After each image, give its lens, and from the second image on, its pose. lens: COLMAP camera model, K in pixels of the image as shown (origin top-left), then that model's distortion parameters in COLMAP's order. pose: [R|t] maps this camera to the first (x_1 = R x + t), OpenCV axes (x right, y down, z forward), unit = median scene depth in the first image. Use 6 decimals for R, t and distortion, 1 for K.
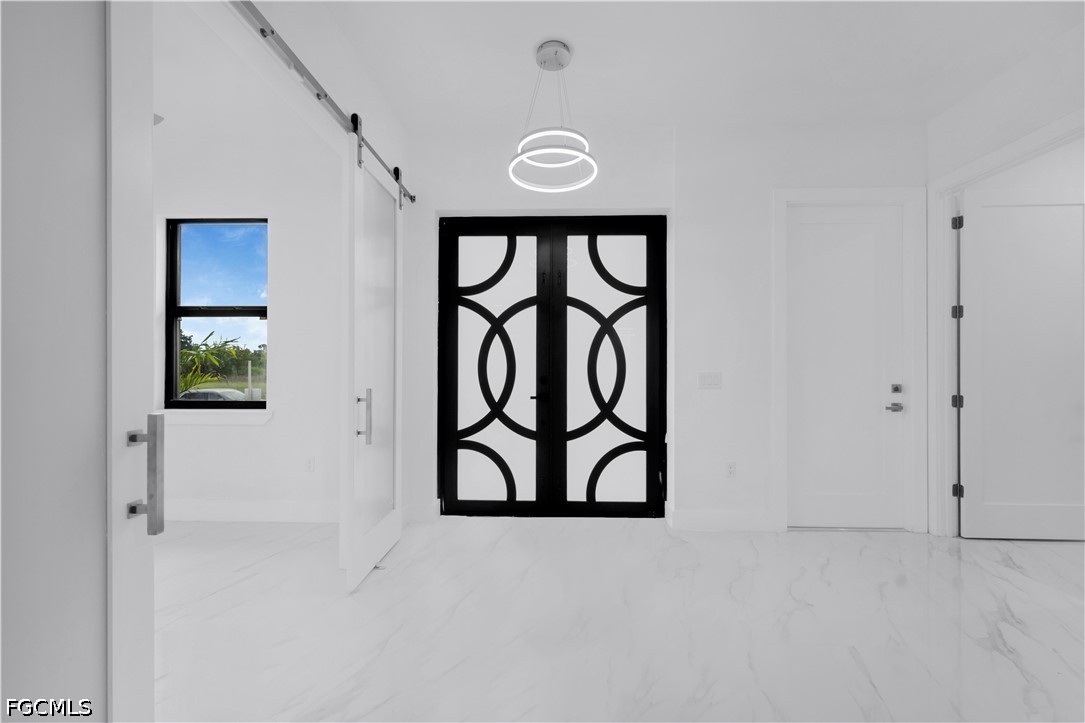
lens RADIAL K [[485.0, 0, 502.9], [0, 485.0, 365.4], [0, 0, 1]] dist [-0.000842, -0.000014]
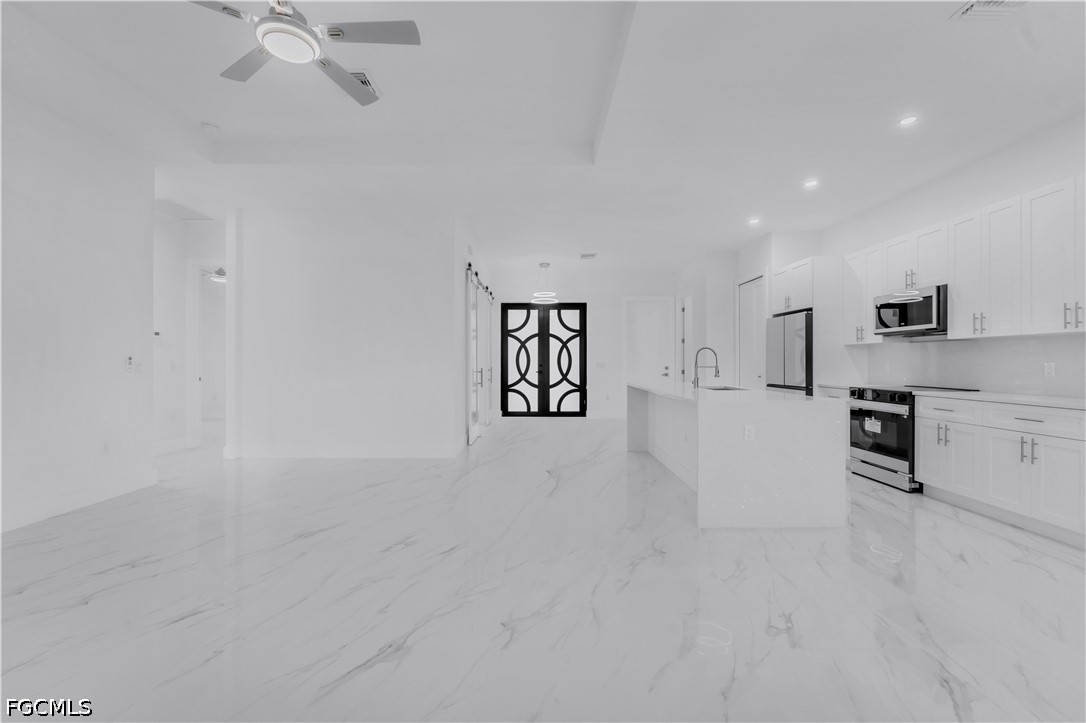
lens RADIAL K [[442.7, 0, 533.5], [0, 442.7, 360.7], [0, 0, 1]] dist [-0.000569, 0.000026]
pose [[0.999128, -0.002896, 0.041644, -0.054904], [0.002769, 0.999991, 0.003106, -0.002434], [-0.041652, -0.002988, 0.999128, -1.393878]]
